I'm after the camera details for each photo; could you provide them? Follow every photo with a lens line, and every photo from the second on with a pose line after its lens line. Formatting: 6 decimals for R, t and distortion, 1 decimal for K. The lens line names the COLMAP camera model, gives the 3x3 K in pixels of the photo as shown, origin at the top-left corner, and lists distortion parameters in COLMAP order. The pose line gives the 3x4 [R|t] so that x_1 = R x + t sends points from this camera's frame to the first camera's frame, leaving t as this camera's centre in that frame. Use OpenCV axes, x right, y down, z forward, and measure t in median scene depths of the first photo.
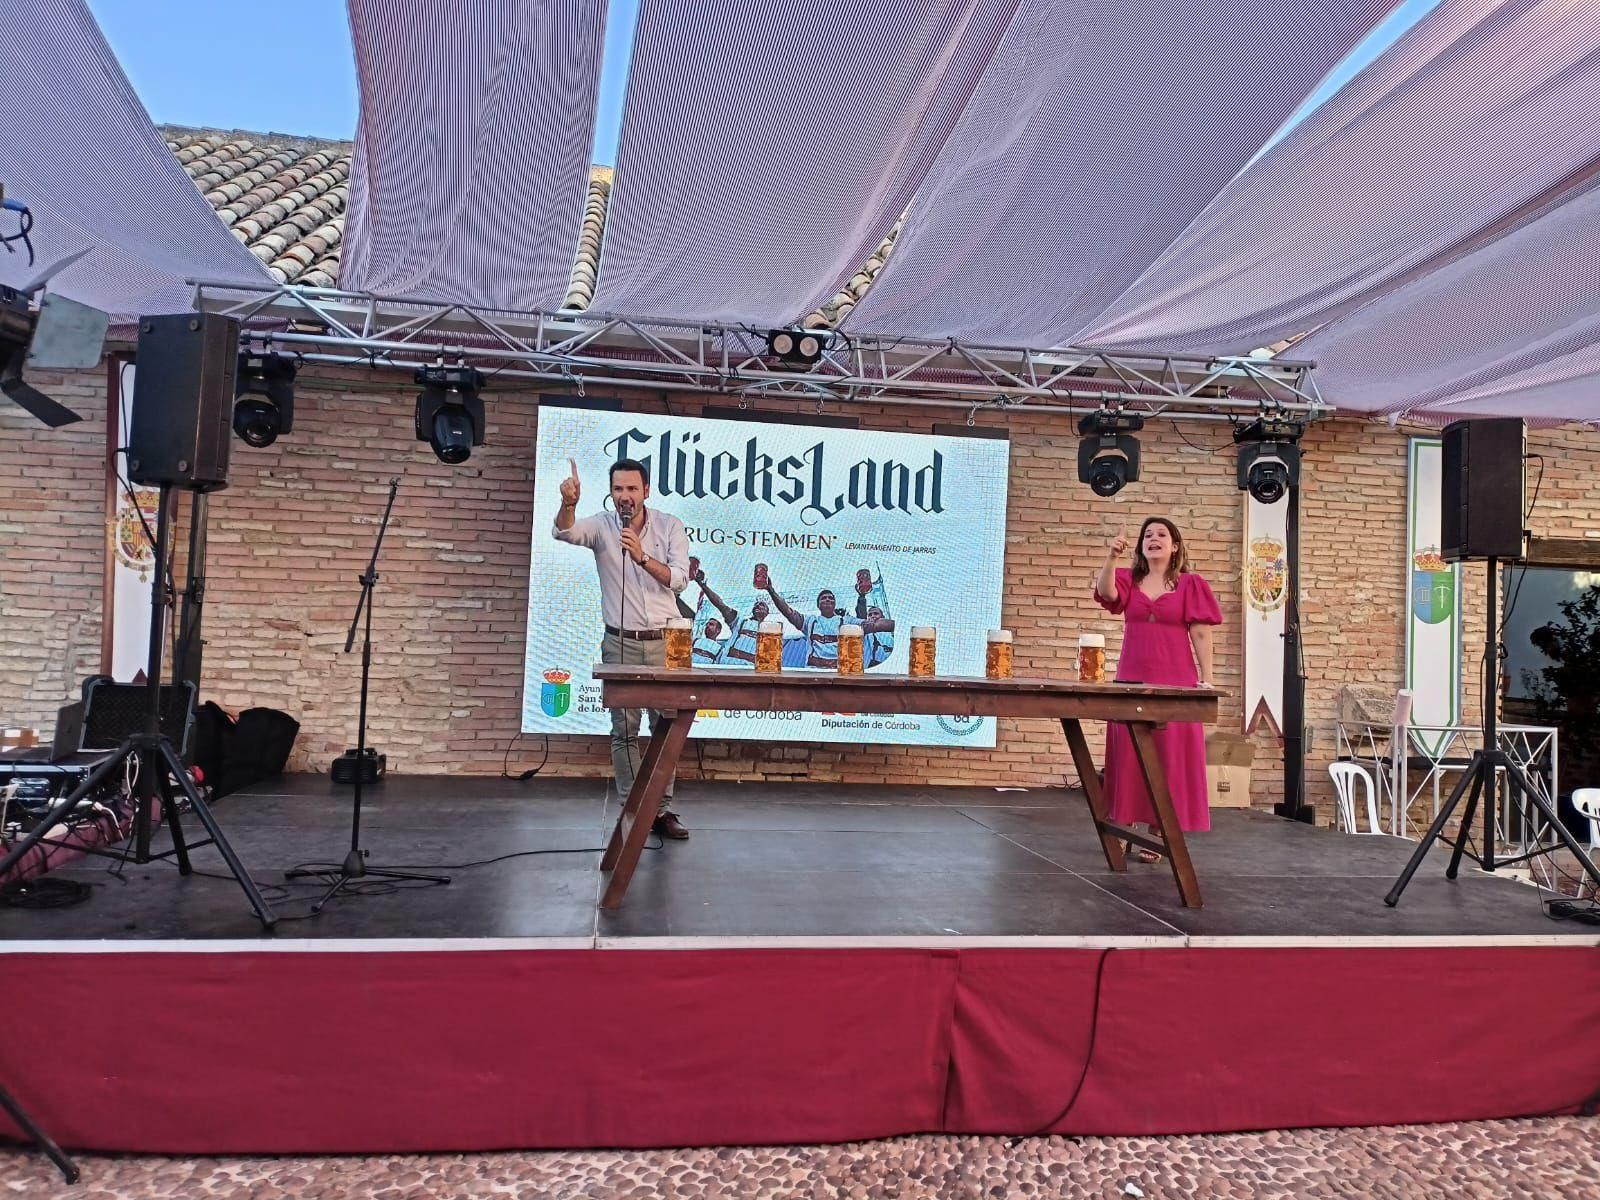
lens RADIAL K [[1207.3, 0, 810.1], [0, 1207.3, 600.2], [0, 0, 1]] dist [0.094466, 0.002591]
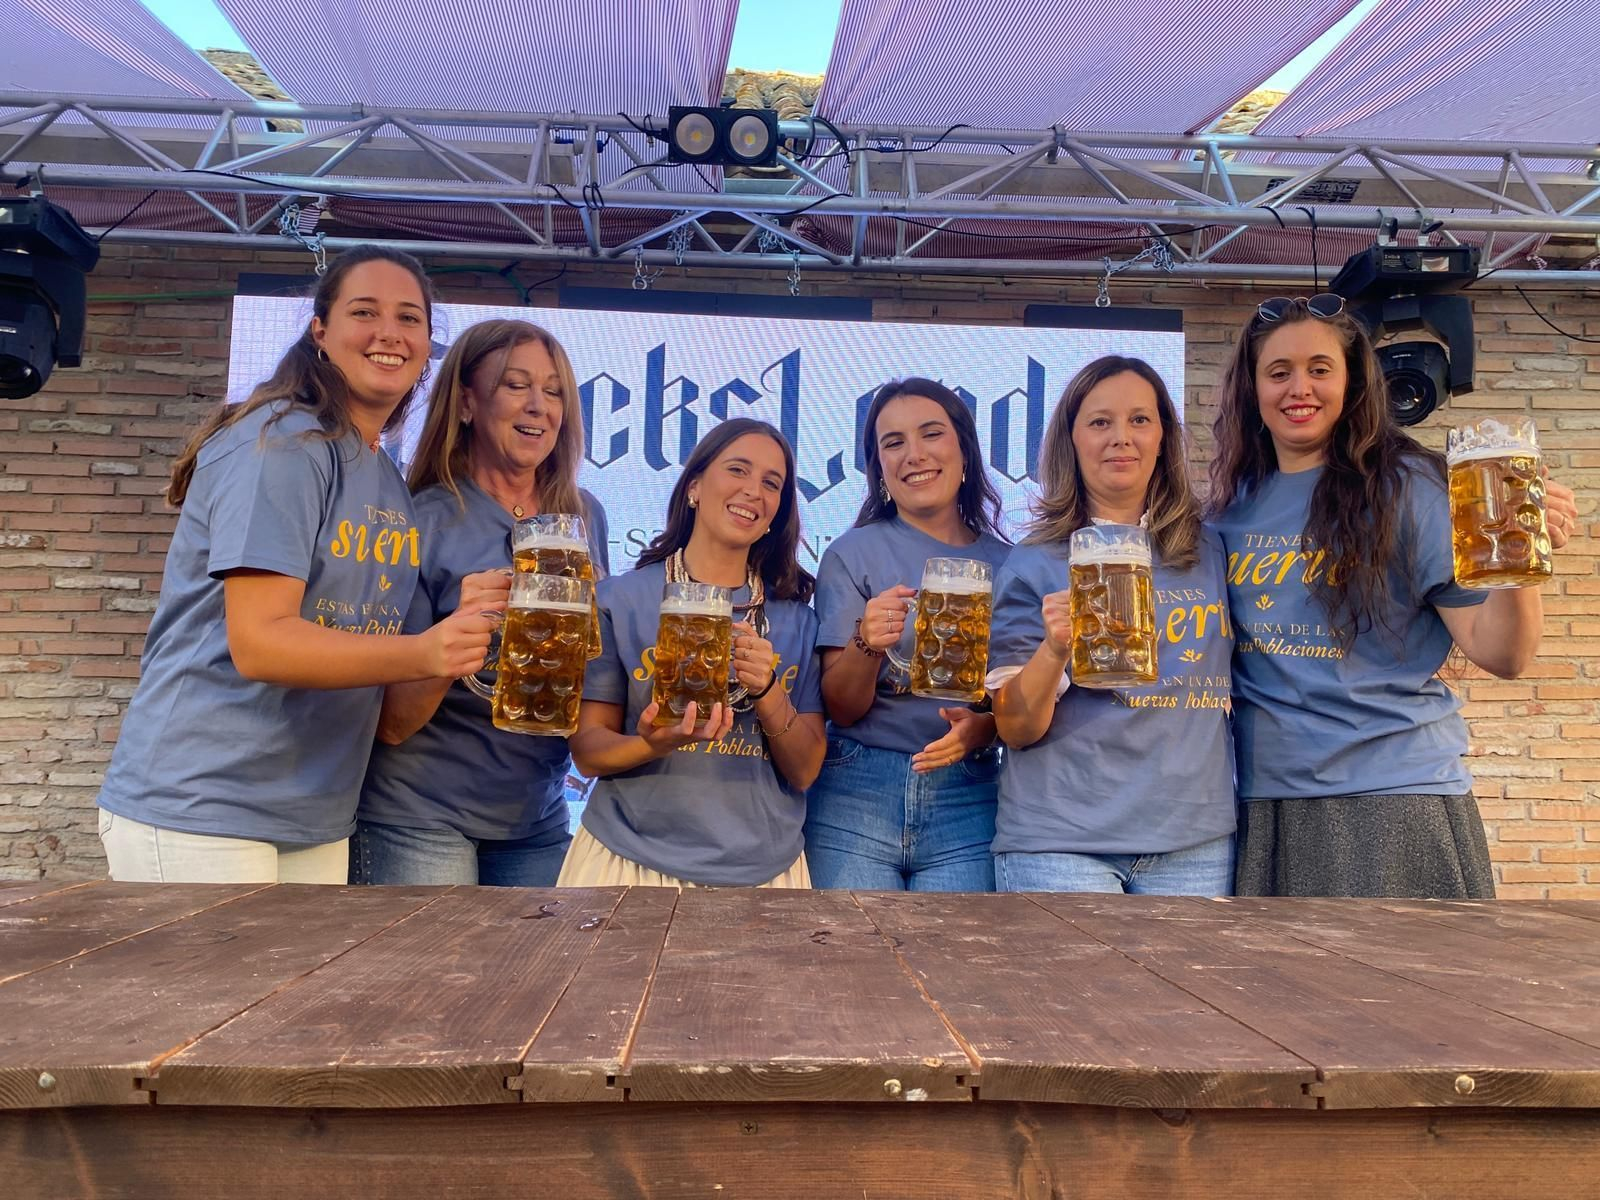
lens RADIAL K [[1371.0, 0, 805.5], [0, 1371.0, 591.3], [0, 0, 1]] dist [0.017723, -0.001569]
pose [[0.994158, -0.027157, -0.104462, 0.066360], [0.020248, 0.997572, -0.066637, 0.006050], [0.106019, 0.064133, 0.992294, 0.431183]]
